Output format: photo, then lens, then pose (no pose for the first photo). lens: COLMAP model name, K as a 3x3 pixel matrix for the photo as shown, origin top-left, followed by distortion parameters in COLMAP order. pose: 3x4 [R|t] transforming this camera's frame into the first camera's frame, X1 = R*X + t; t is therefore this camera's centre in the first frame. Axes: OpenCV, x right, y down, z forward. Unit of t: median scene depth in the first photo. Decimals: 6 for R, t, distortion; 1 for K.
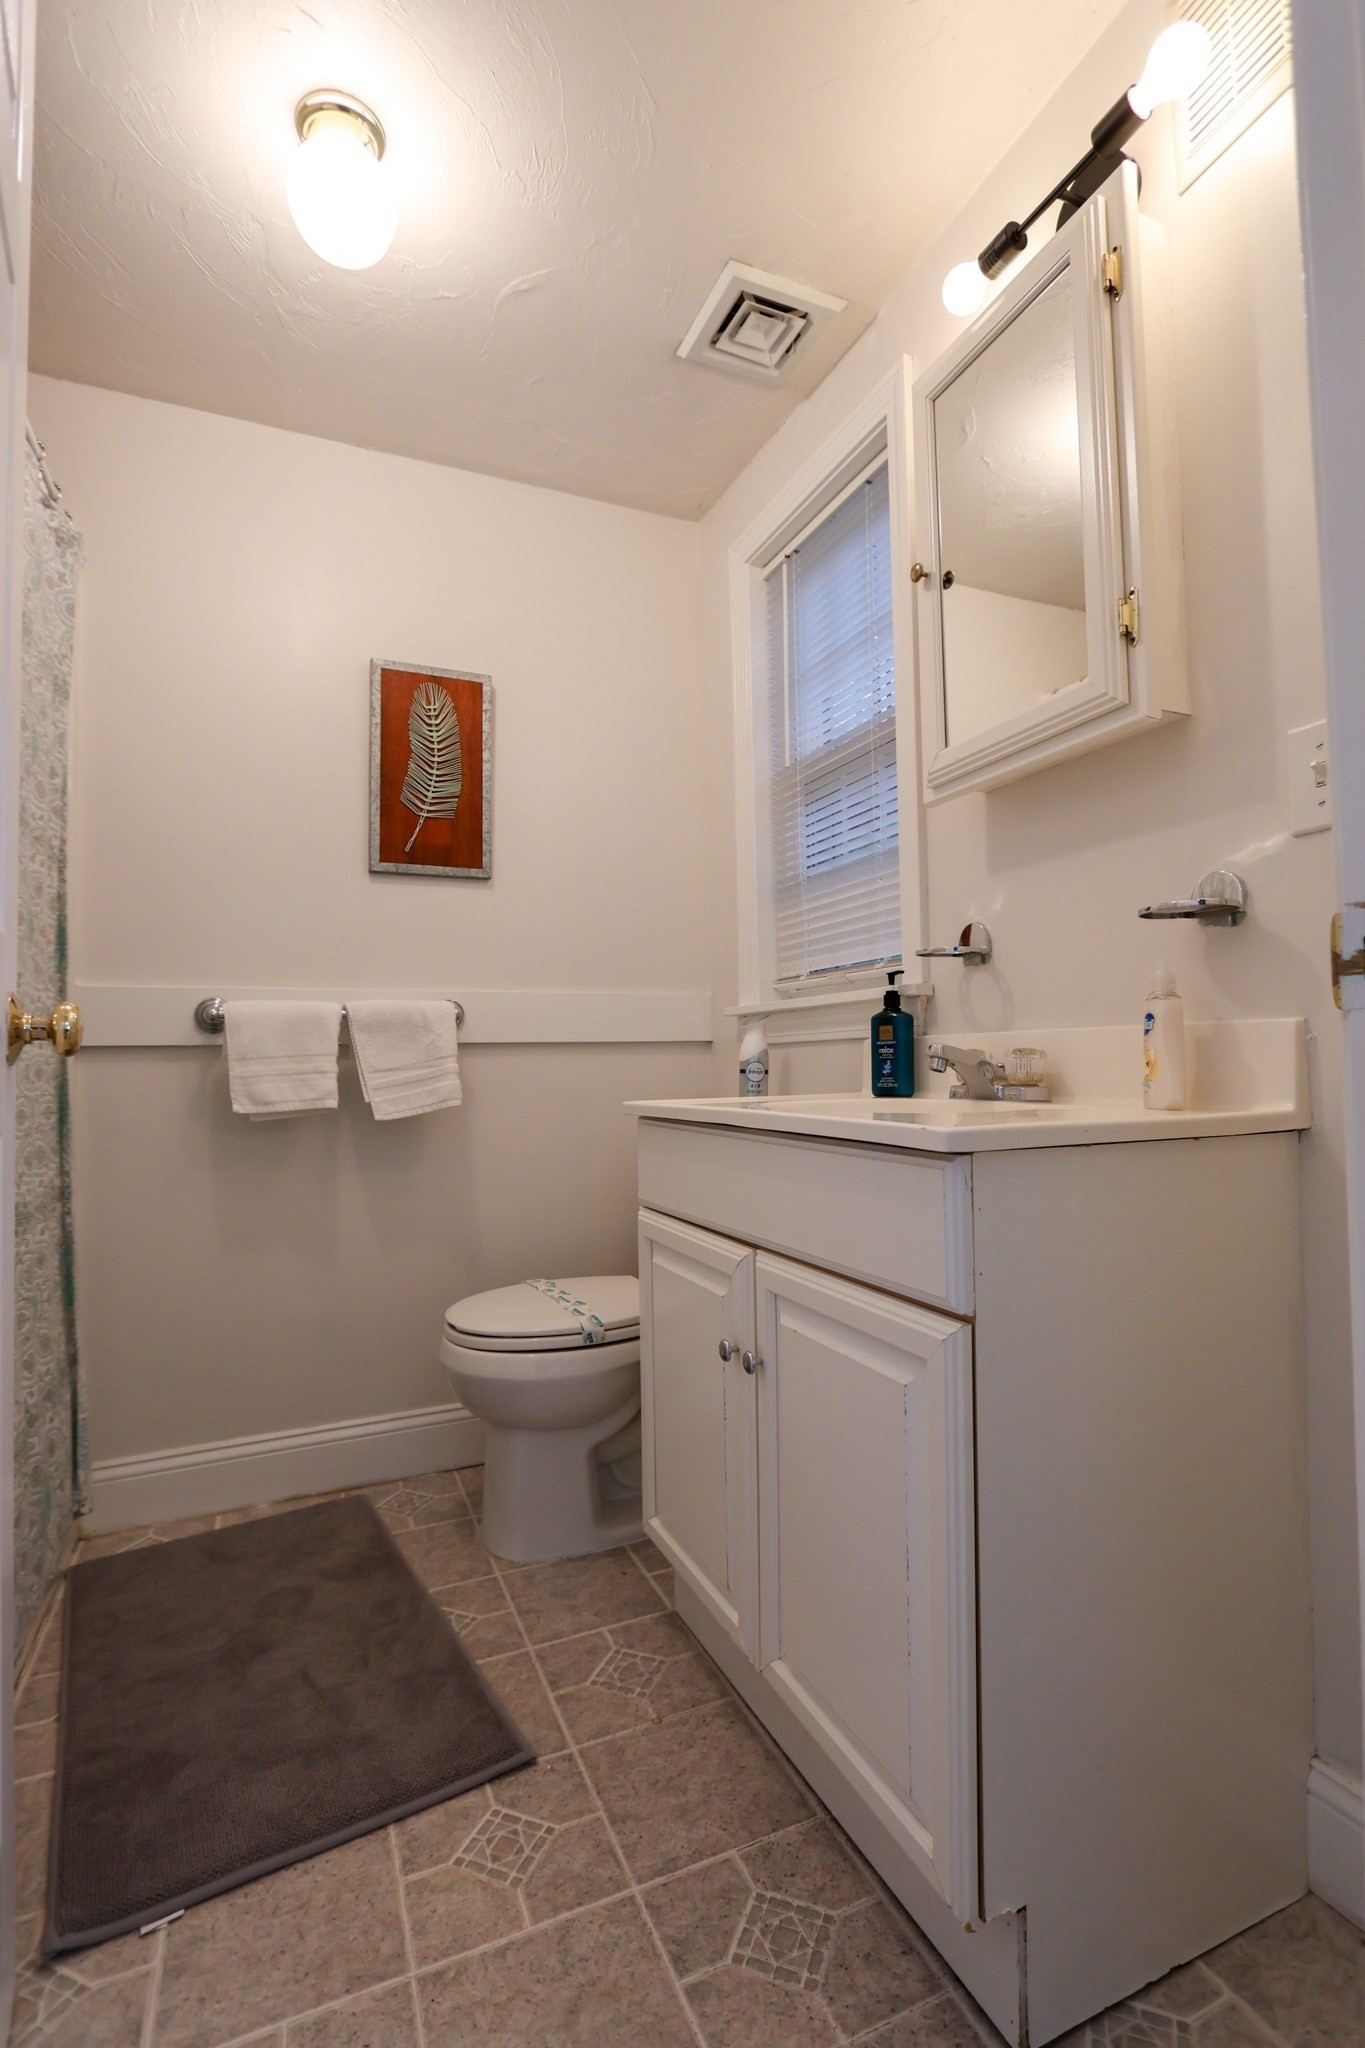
lens RADIAL K [[941.1, 0, 679.5], [0, 941.1, 1027.3], [0, 0, 1]] dist [-0.019144, 0.001749]
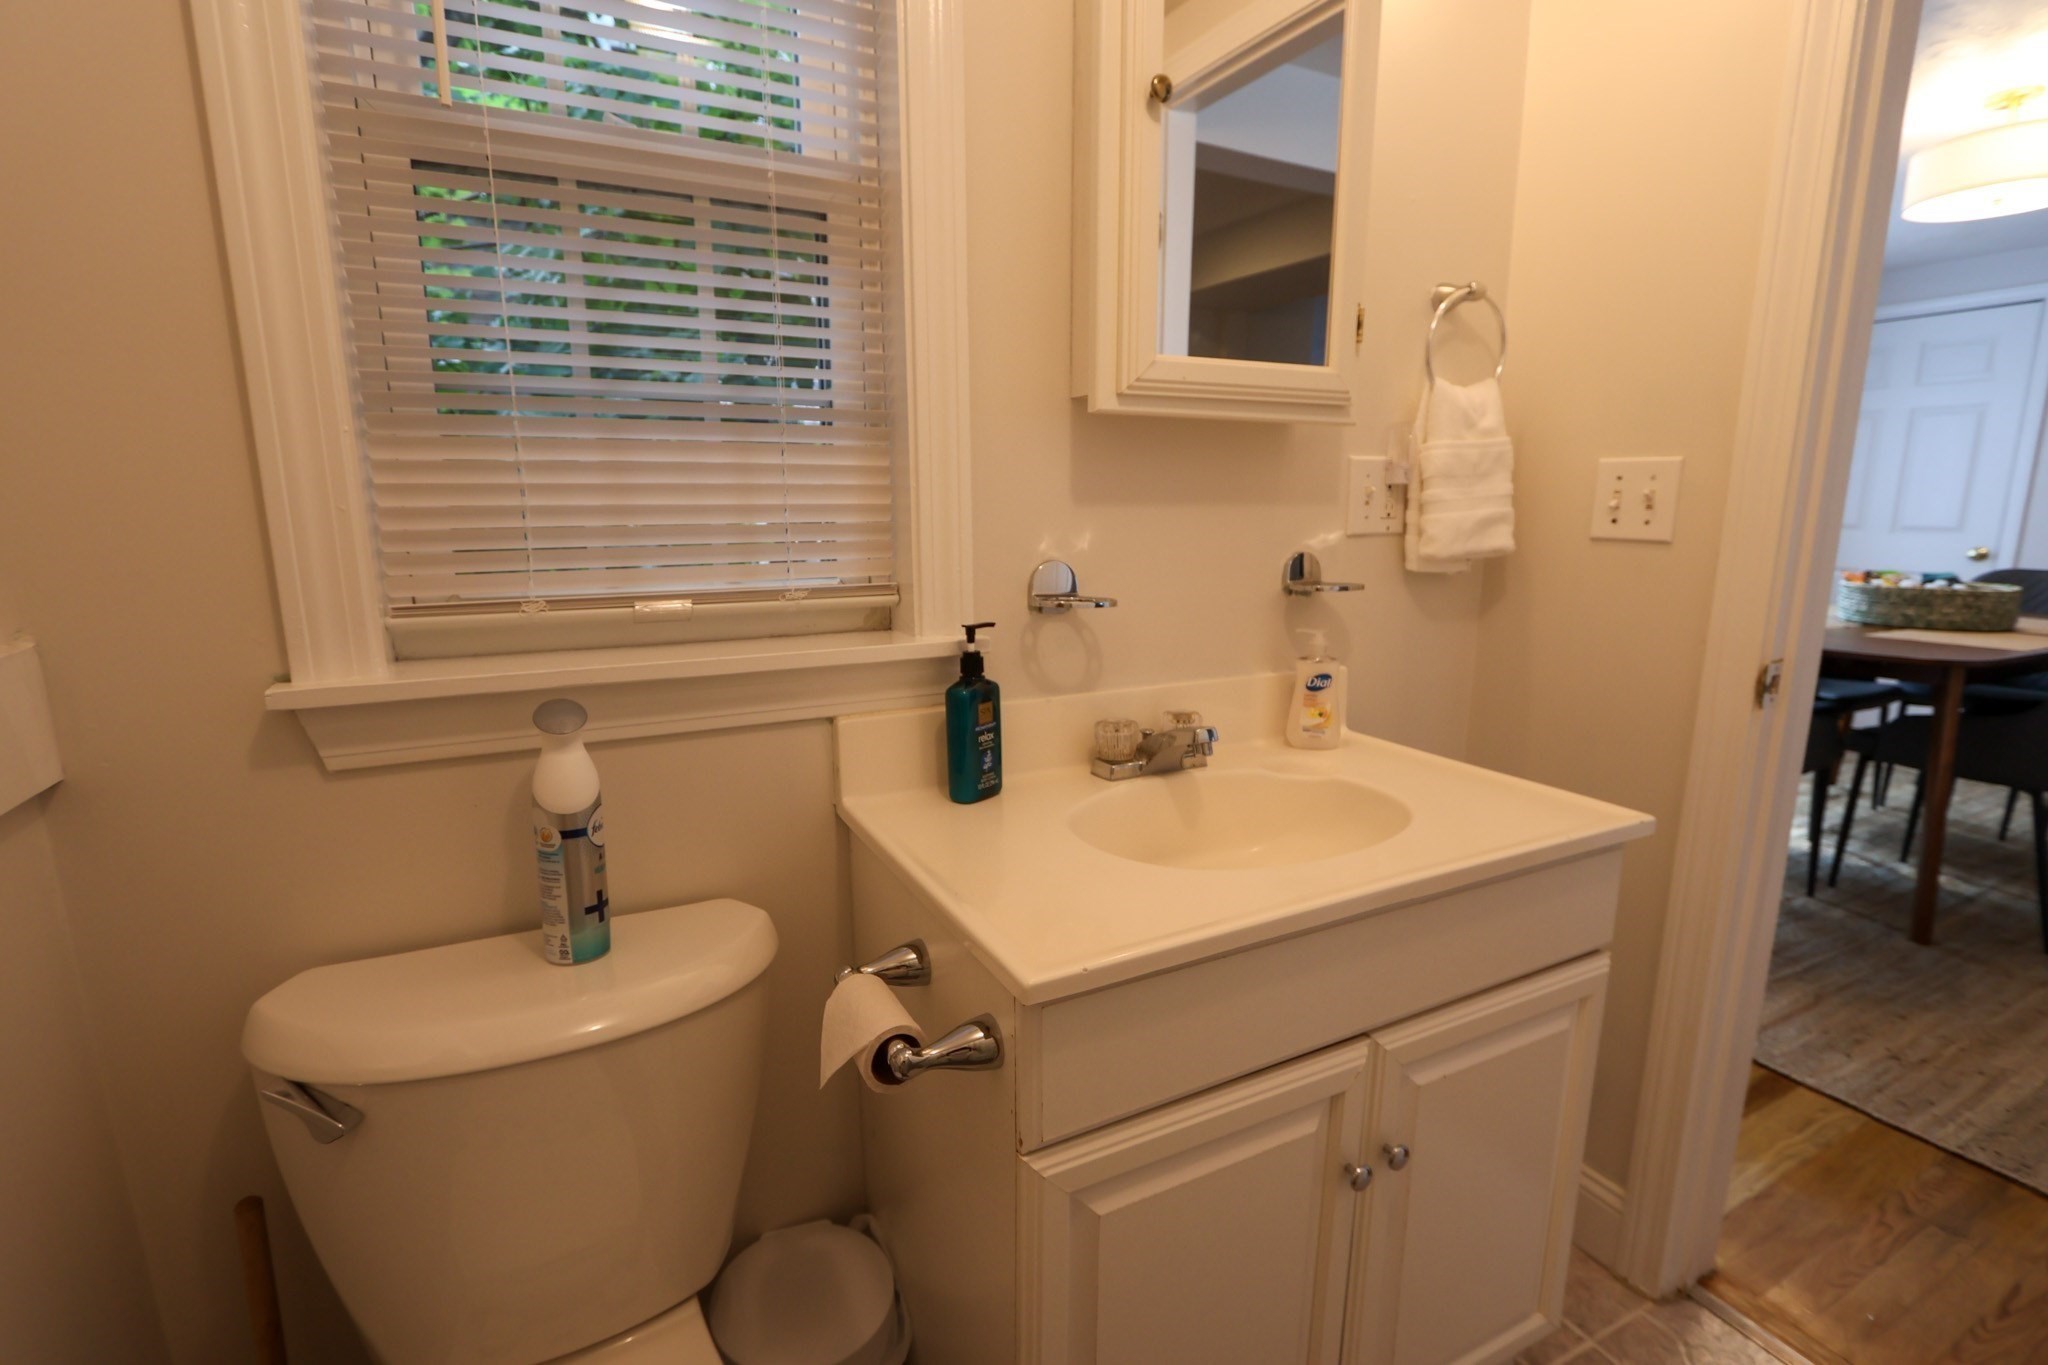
lens RADIAL K [[941.1, 0, 1018.3], [0, 941.1, 687.7], [0, 0, 1]] dist [-0.019144, 0.001749]
pose [[-0.063933, -0.180829, 0.981434, -0.488617], [-0.034596, 0.983257, 0.178911, -0.144995], [-0.997354, -0.022515, -0.069119, 1.064934]]
